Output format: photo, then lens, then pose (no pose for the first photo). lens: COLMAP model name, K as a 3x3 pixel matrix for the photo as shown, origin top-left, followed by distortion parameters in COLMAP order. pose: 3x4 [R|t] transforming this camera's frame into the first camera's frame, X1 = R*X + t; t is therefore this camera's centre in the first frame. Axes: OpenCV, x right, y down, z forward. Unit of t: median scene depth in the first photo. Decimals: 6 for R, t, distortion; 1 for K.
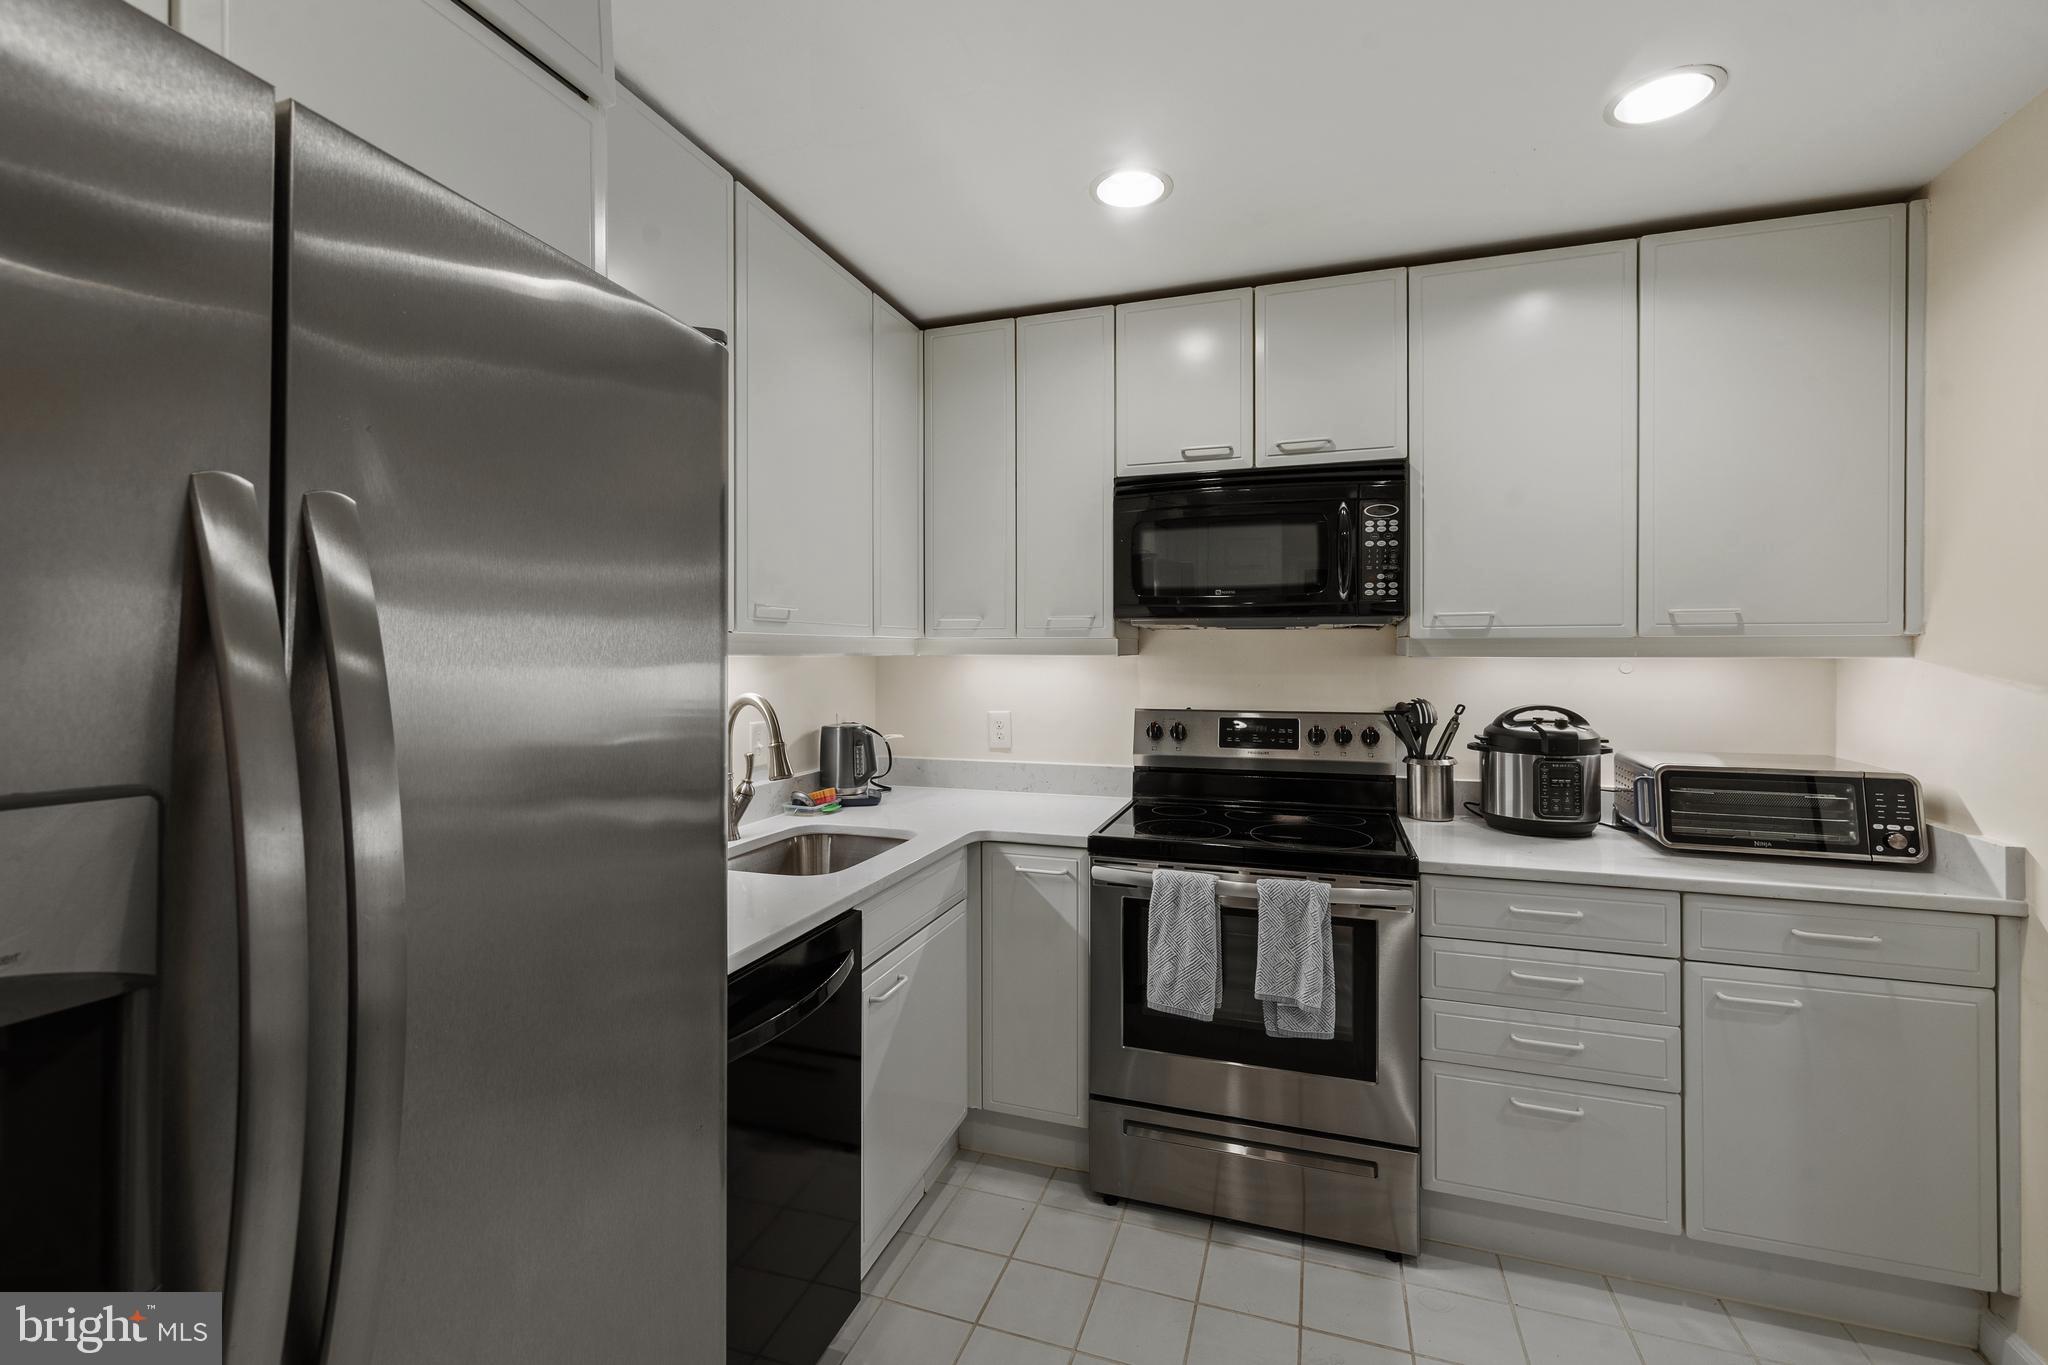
lens RADIAL K [[877.3, 0, 1024.0], [0, 877.3, 649.2], [0, 0, 1]] dist [0.000407, 0.000193]
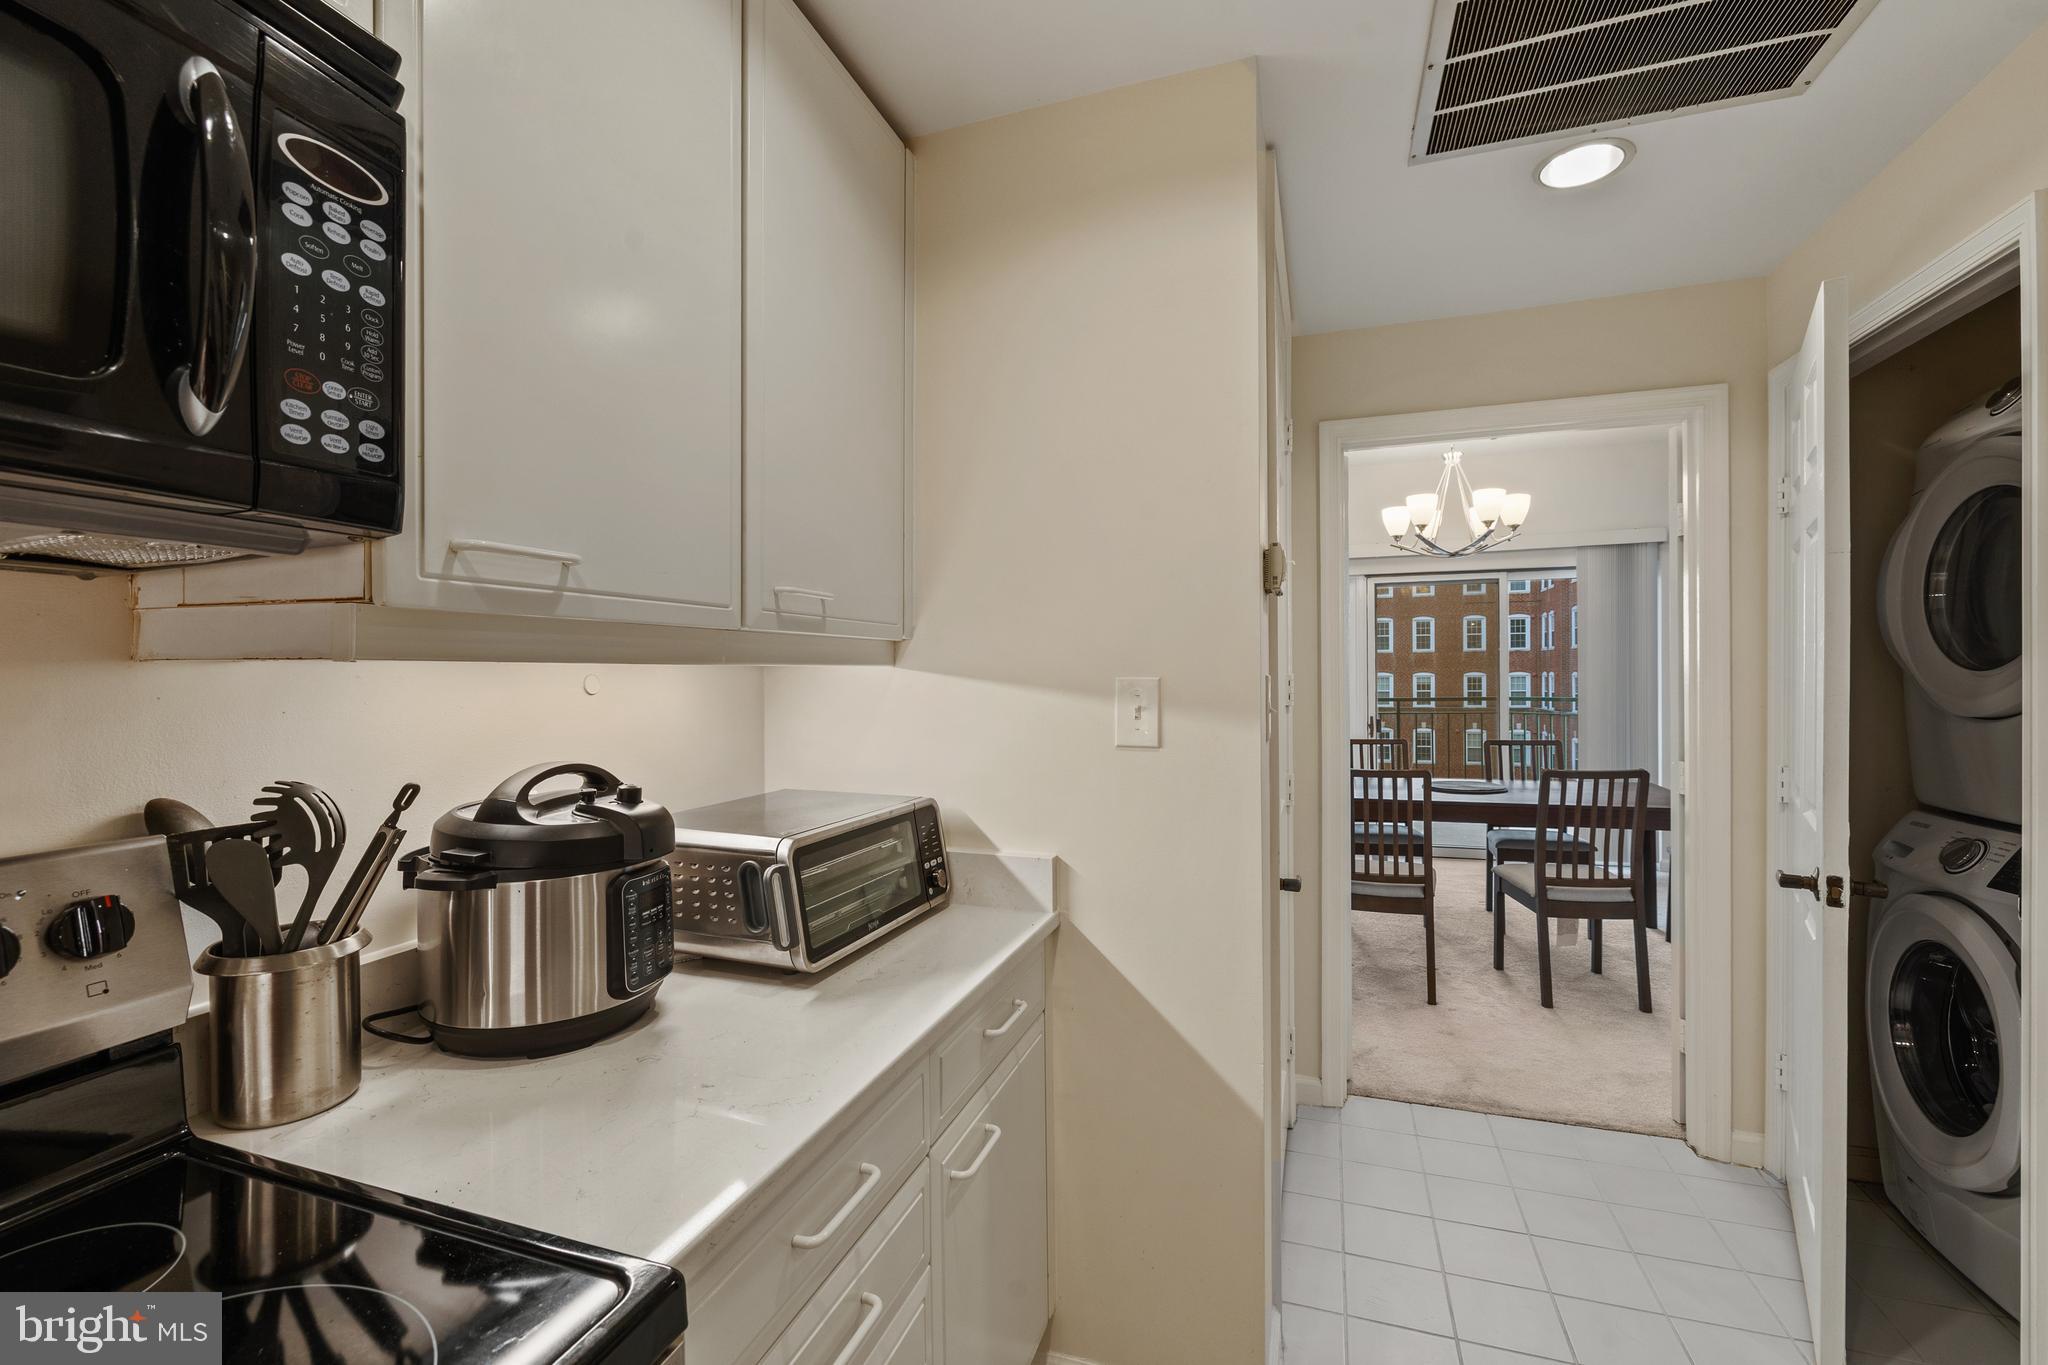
lens RADIAL K [[888.1, 0, 1022.4], [0, 888.1, 675.5], [0, 0, 1]] dist [-0.001396, -0.000243]
pose [[0.007072, -0.003627, 0.999968, 0.104472], [0.004549, 0.999983, 0.003594, 0.014498], [-0.999965, 0.004523, 0.007088, 0.762210]]
